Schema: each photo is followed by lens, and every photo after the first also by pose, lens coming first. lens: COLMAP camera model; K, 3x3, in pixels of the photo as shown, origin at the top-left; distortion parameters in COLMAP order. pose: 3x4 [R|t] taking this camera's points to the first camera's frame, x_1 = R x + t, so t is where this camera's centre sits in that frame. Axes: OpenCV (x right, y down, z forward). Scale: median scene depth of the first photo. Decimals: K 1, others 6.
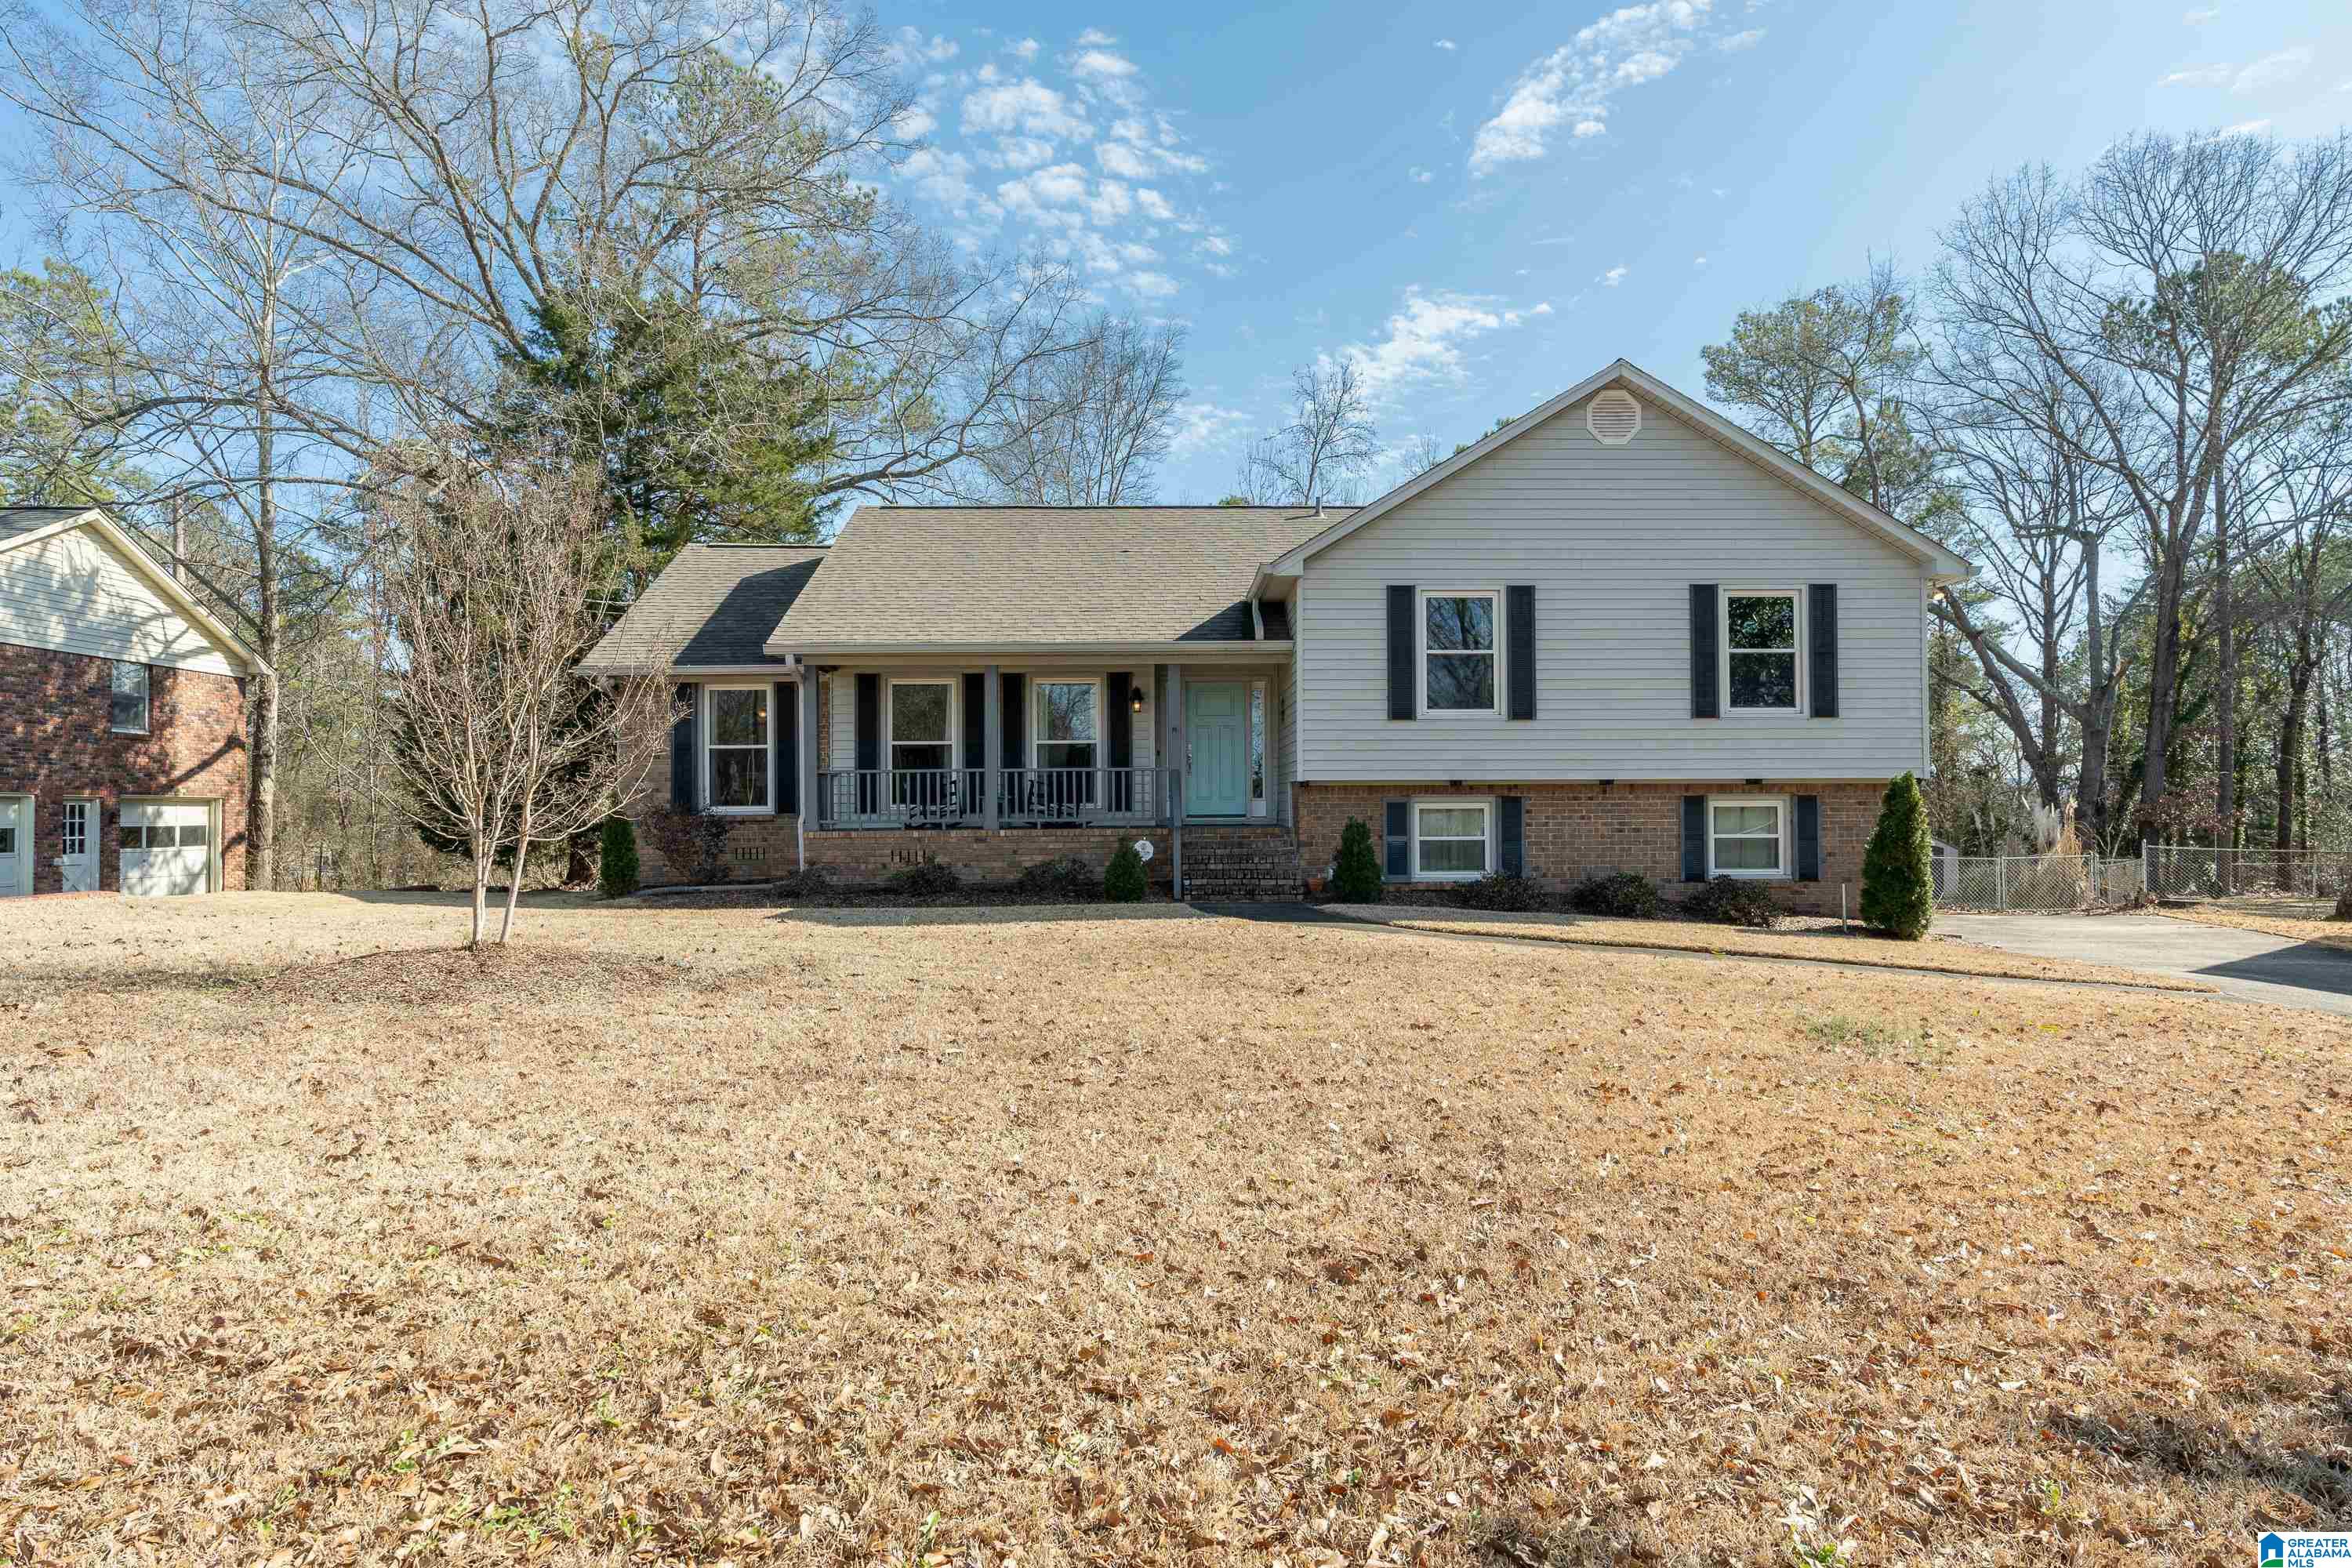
lens RADIAL K [[1261.6, 0, 1184.0], [0, 1261.6, 721.1], [0, 0, 1]] dist [-0.002551, 0.000099]
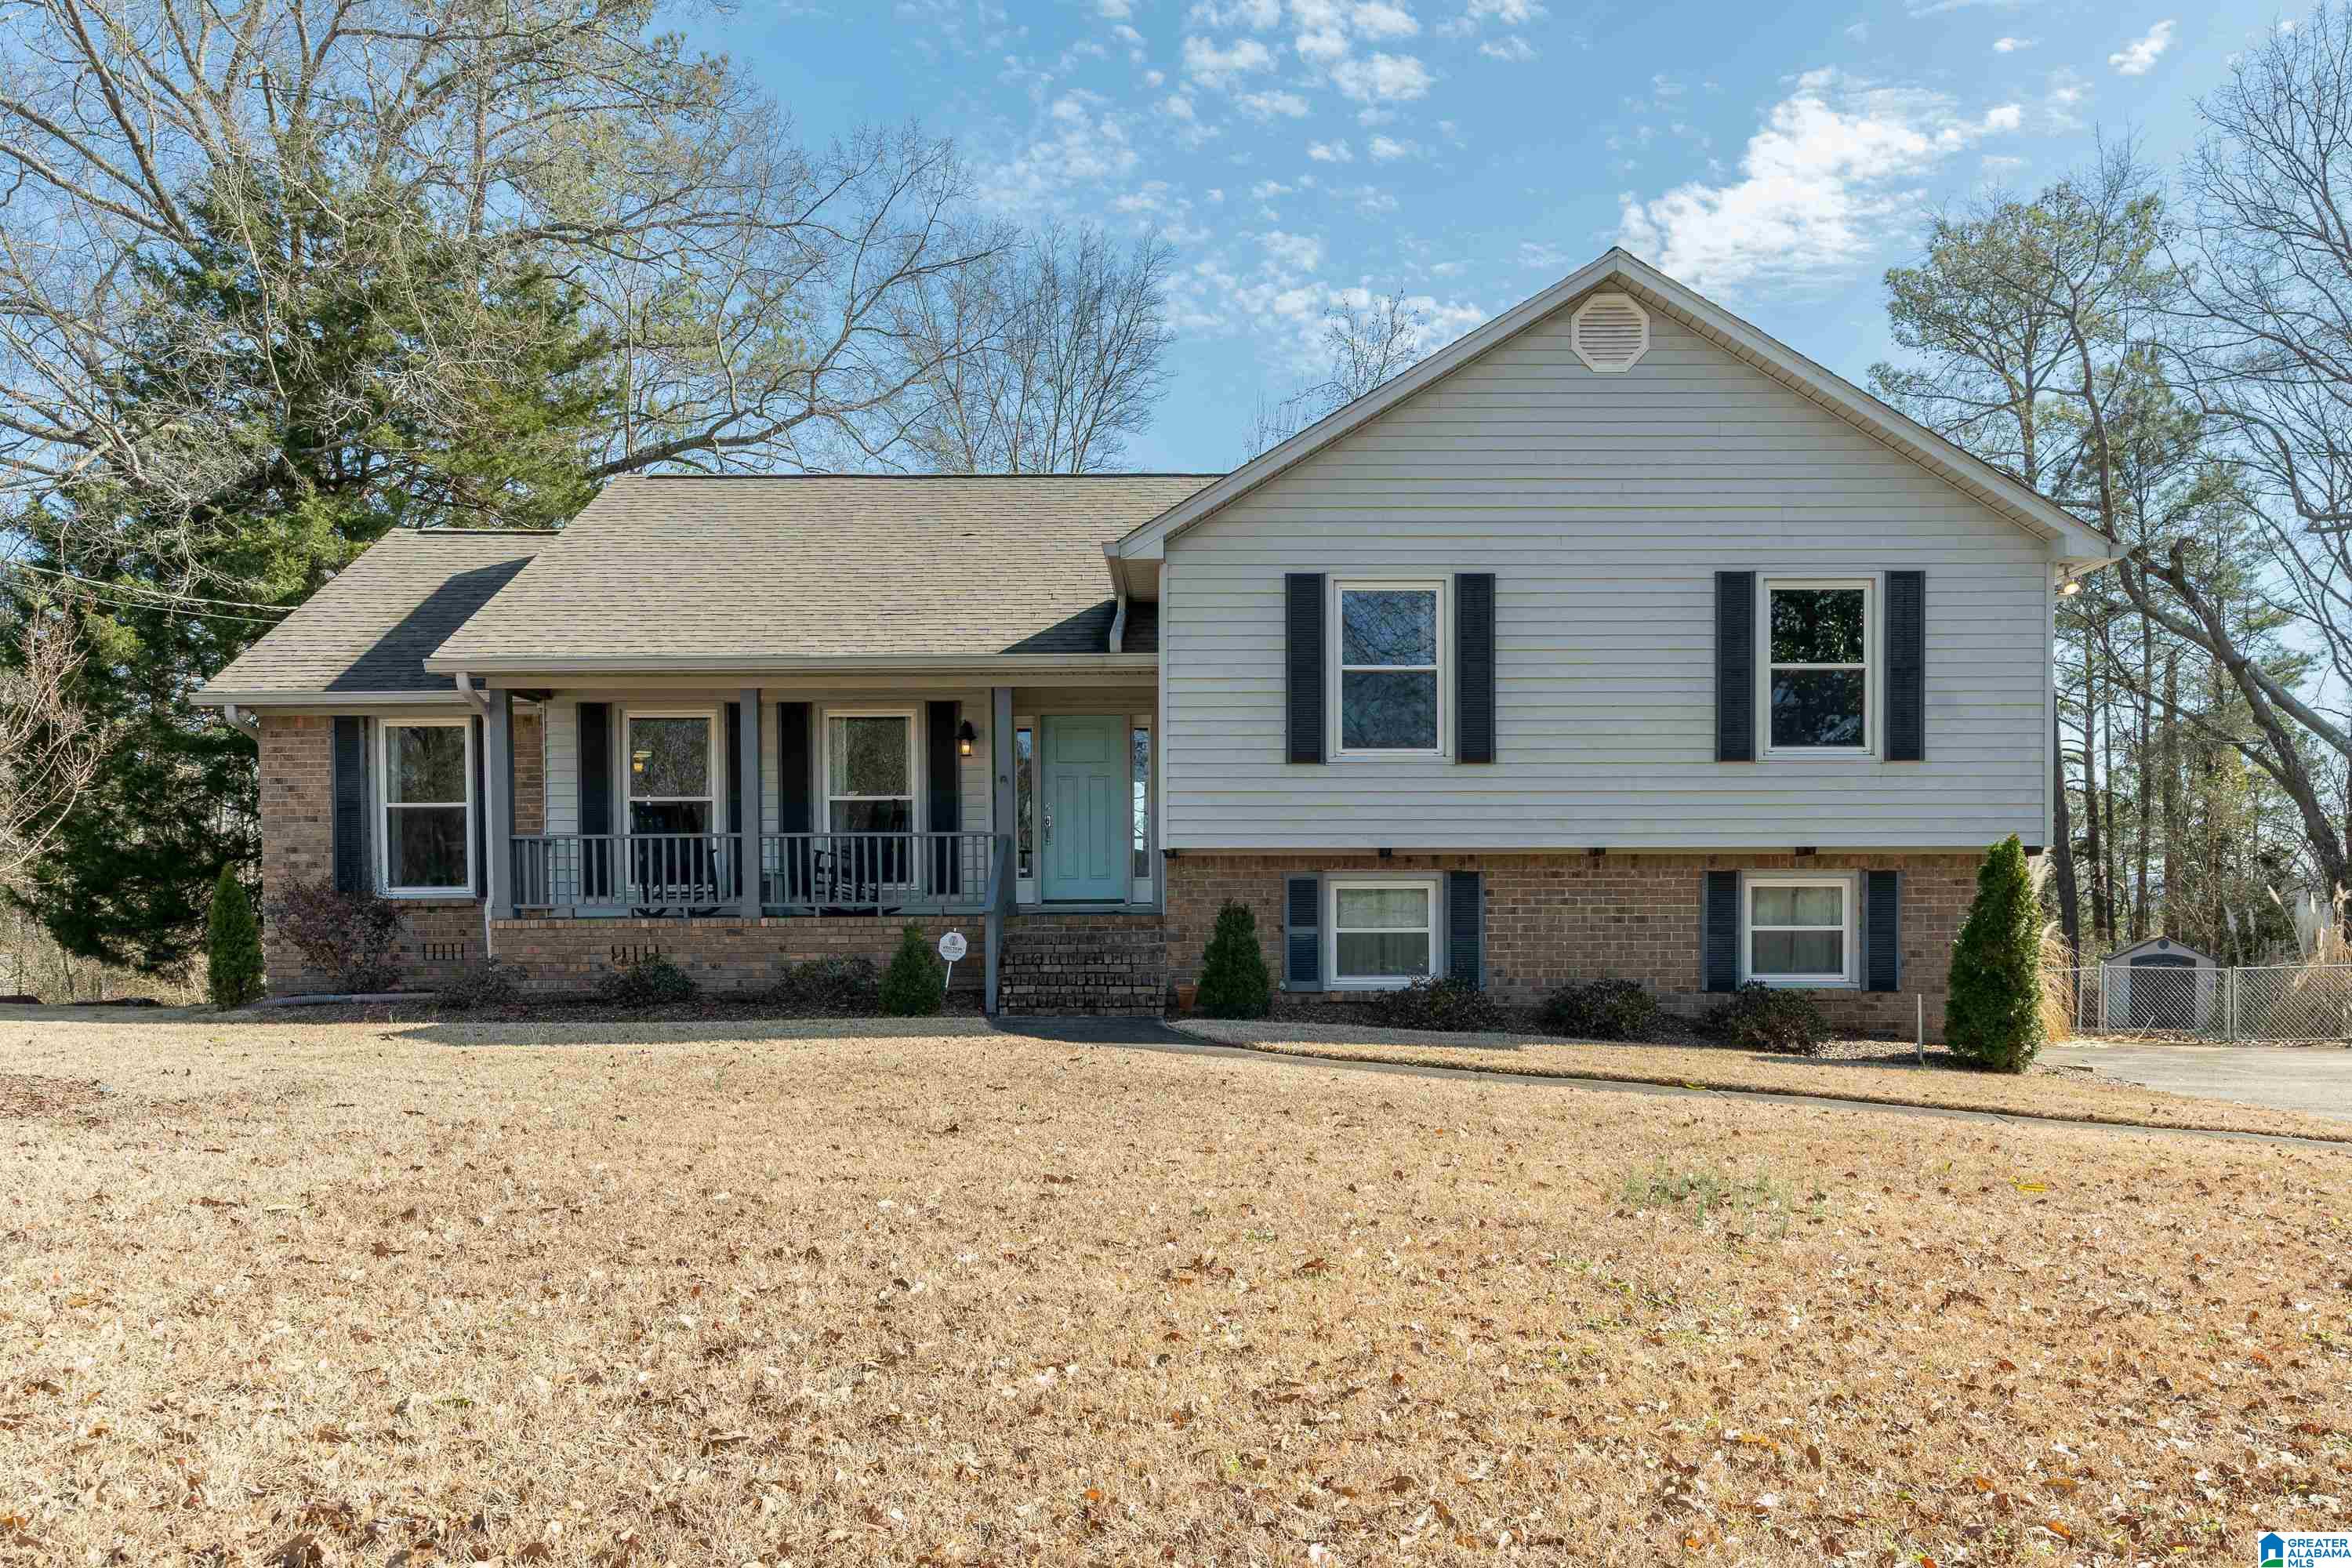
lens RADIAL K [[1696.6, 0, 1176.1], [0, 1696.6, 856.7], [0, 0, 1]] dist [-0.005186, -0.000661]
pose [[0.999868, 0.001810, -0.016122, 0.111557], [-0.001175, 0.999225, 0.039346, 0.013589], [0.016181, -0.039322, 0.999096, 0.039426]]
